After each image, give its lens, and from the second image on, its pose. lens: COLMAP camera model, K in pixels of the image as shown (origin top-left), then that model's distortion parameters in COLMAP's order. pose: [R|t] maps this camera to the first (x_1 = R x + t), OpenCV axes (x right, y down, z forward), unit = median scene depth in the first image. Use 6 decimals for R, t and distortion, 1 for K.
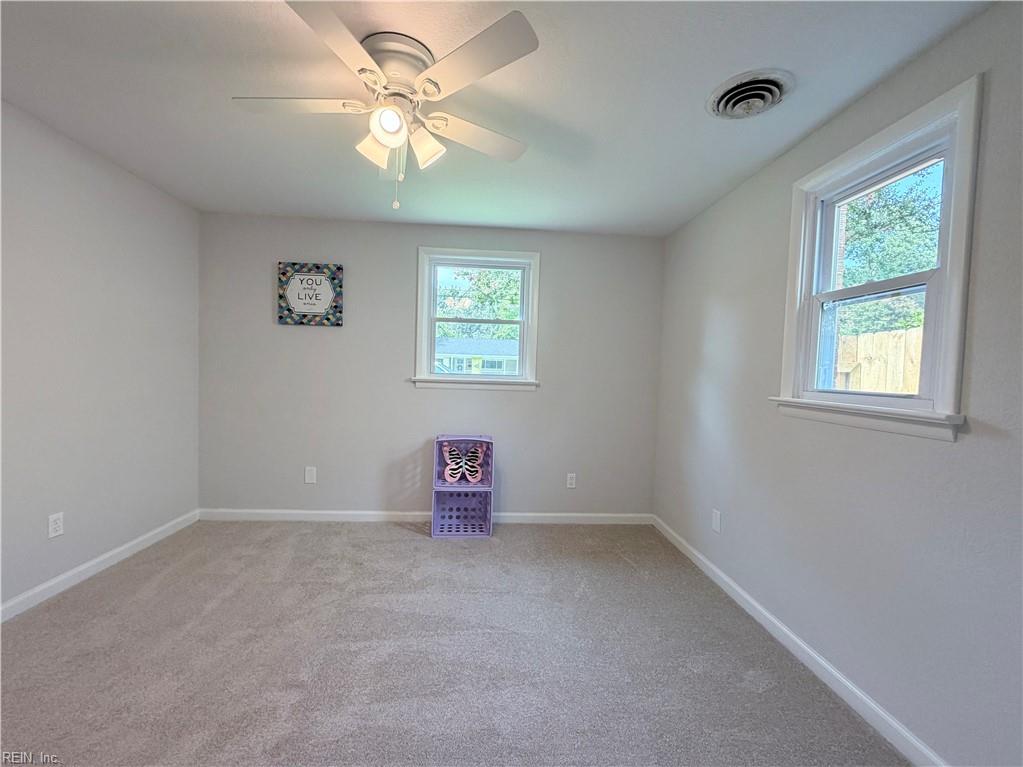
lens RADIAL K [[422.9, 0, 511.5], [0, 422.9, 383.5], [0, 0, 1]] dist [0.001397, -0.000121]
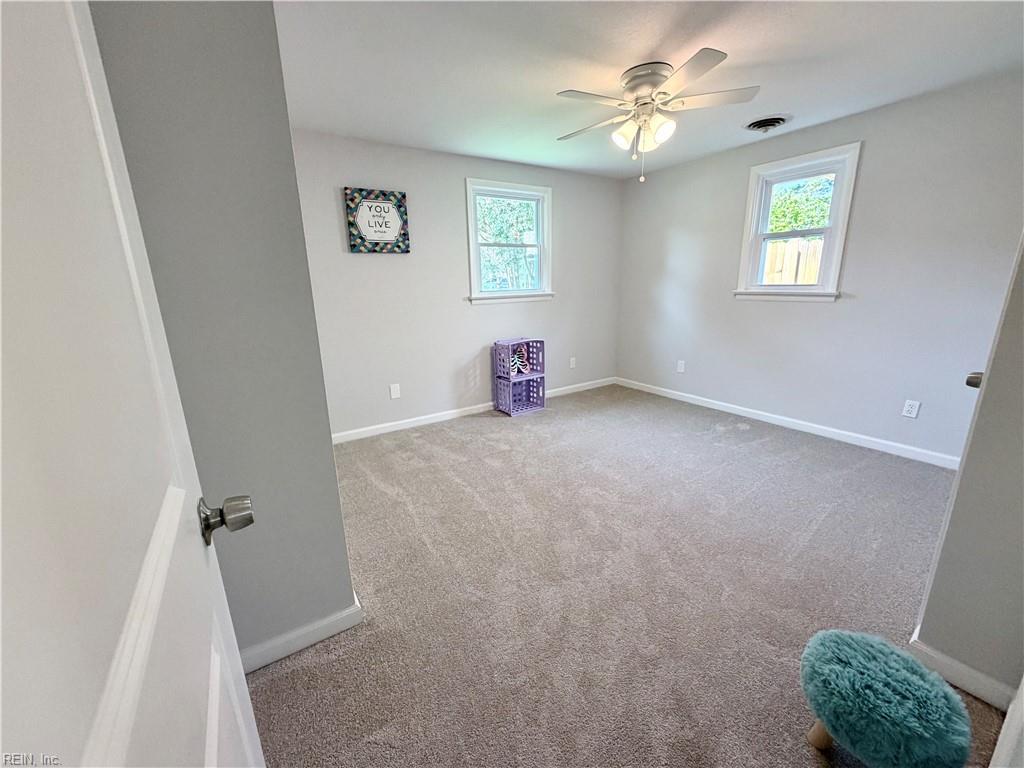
lens RADIAL K [[423.3, 0, 512.0], [0, 423.3, 384.0], [0, 0, 1]] dist [0.001397, -0.000121]
pose [[0.864938, -0.173439, 0.470958, -0.754219], [0.069163, 0.970628, 0.230431, -0.041797], [-0.497090, -0.166736, 0.851528, -0.112196]]
